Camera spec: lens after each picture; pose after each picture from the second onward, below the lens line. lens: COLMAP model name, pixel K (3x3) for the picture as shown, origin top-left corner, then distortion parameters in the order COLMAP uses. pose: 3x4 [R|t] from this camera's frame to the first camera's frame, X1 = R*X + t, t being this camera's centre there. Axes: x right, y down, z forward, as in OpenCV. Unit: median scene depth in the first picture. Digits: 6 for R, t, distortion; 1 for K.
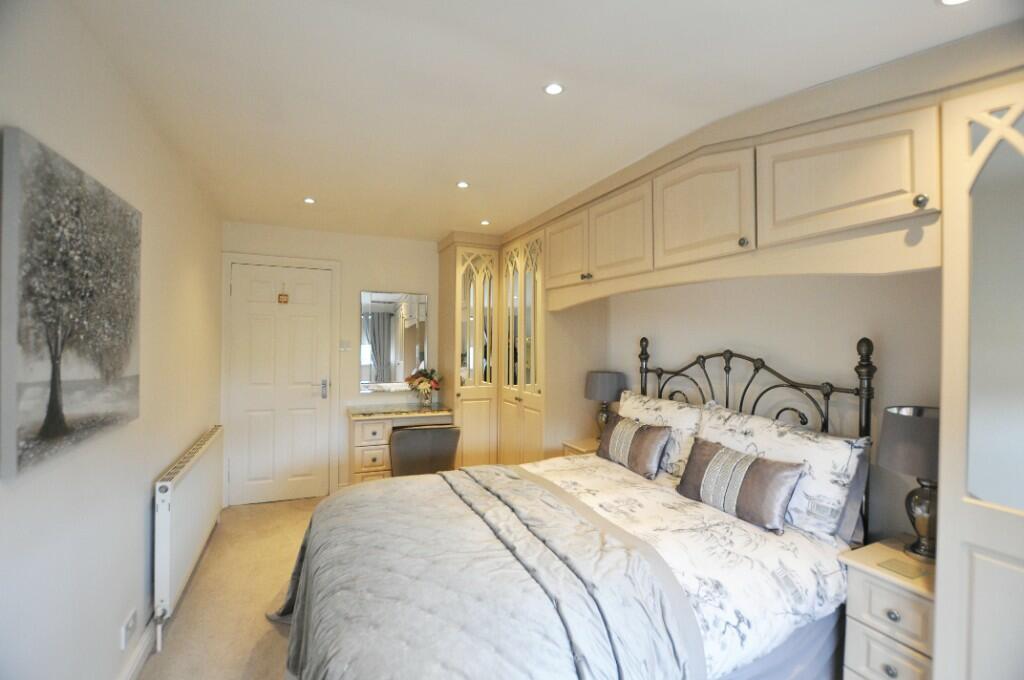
lens RADIAL K [[450.1, 0, 508.1], [0, 450.1, 342.7], [0, 0, 1]] dist [-0.027411, 0.000619]
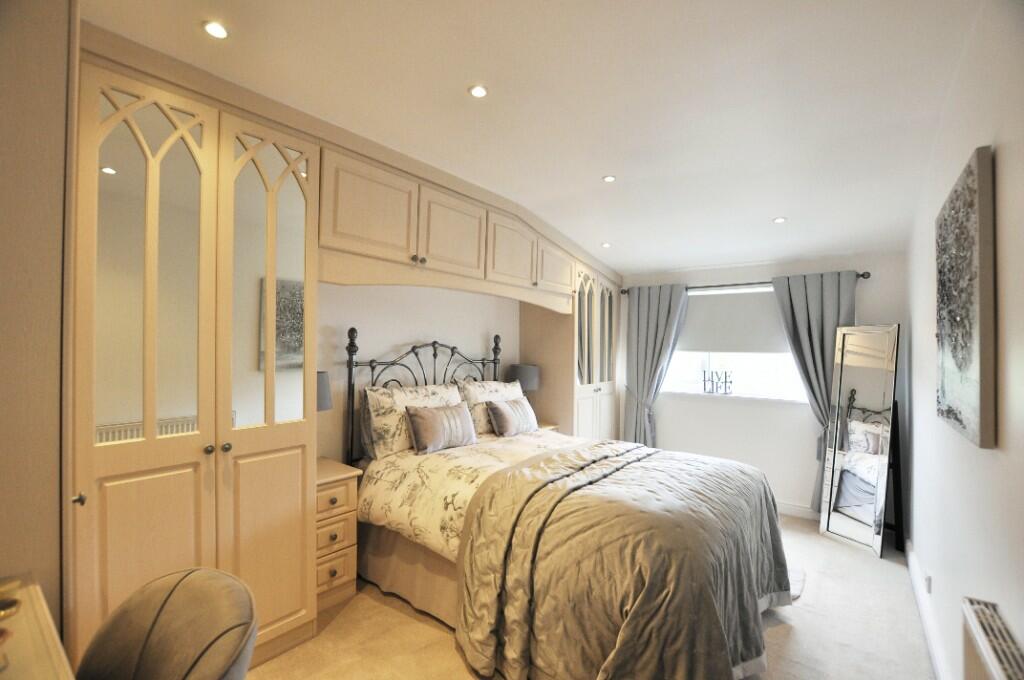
lens RADIAL K [[450.1, 0, 508.1], [0, 450.1, 342.7], [0, 0, 1]] dist [-0.027411, 0.000619]
pose [[-0.483898, 0.000106, 0.875125, -0.742399], [-0.006873, 0.999969, -0.003922, 0.023103], [-0.875098, -0.007913, -0.483882, 1.350305]]
